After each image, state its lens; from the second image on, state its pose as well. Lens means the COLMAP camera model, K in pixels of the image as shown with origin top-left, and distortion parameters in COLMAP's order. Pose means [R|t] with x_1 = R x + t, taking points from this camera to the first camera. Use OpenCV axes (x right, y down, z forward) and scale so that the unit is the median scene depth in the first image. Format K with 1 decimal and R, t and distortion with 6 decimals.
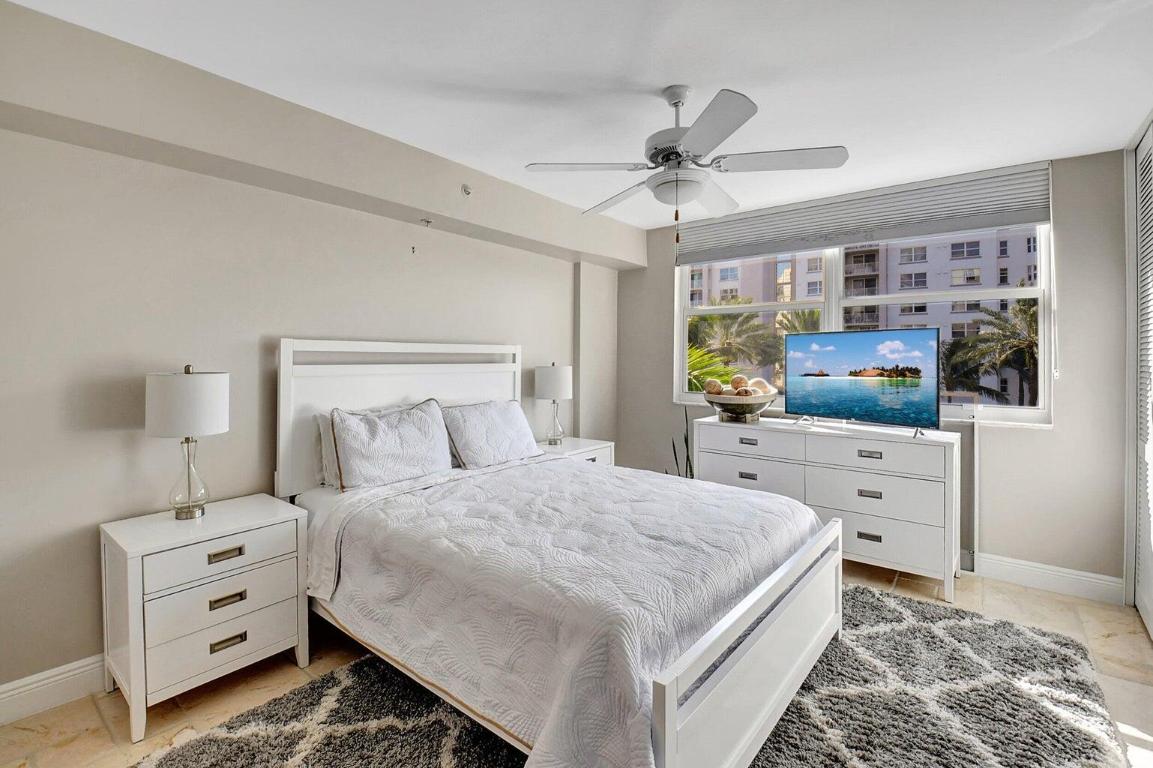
lens RADIAL K [[562.9, 0, 575.8], [0, 562.9, 364.3], [0, 0, 1]] dist [0.024472, -0.033945]
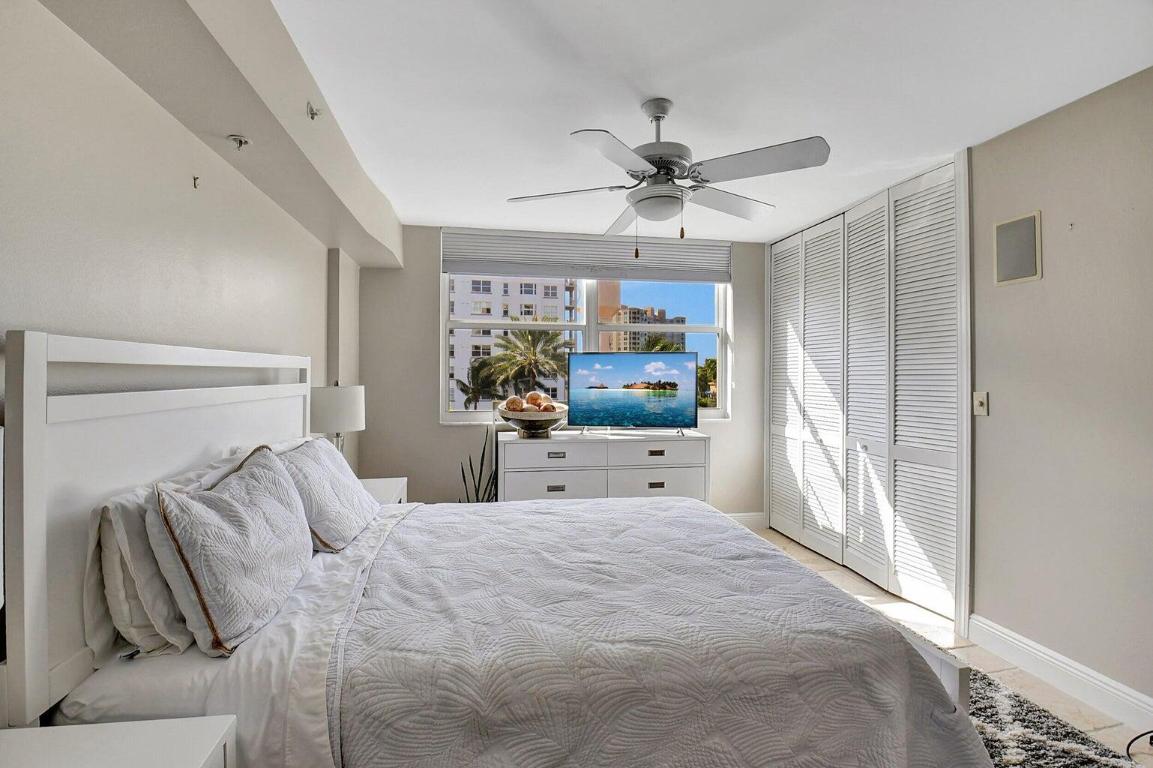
lens RADIAL K [[534.6, 0, 578.0], [0, 534.6, 379.1], [0, 0, 1]] dist [0.020416, -0.027454]
pose [[0.624143, -0.008405, 0.781265, -0.451687], [0.006183, 0.999964, 0.005819, -0.008305], [-0.781286, 0.001199, 0.624172, 0.369122]]
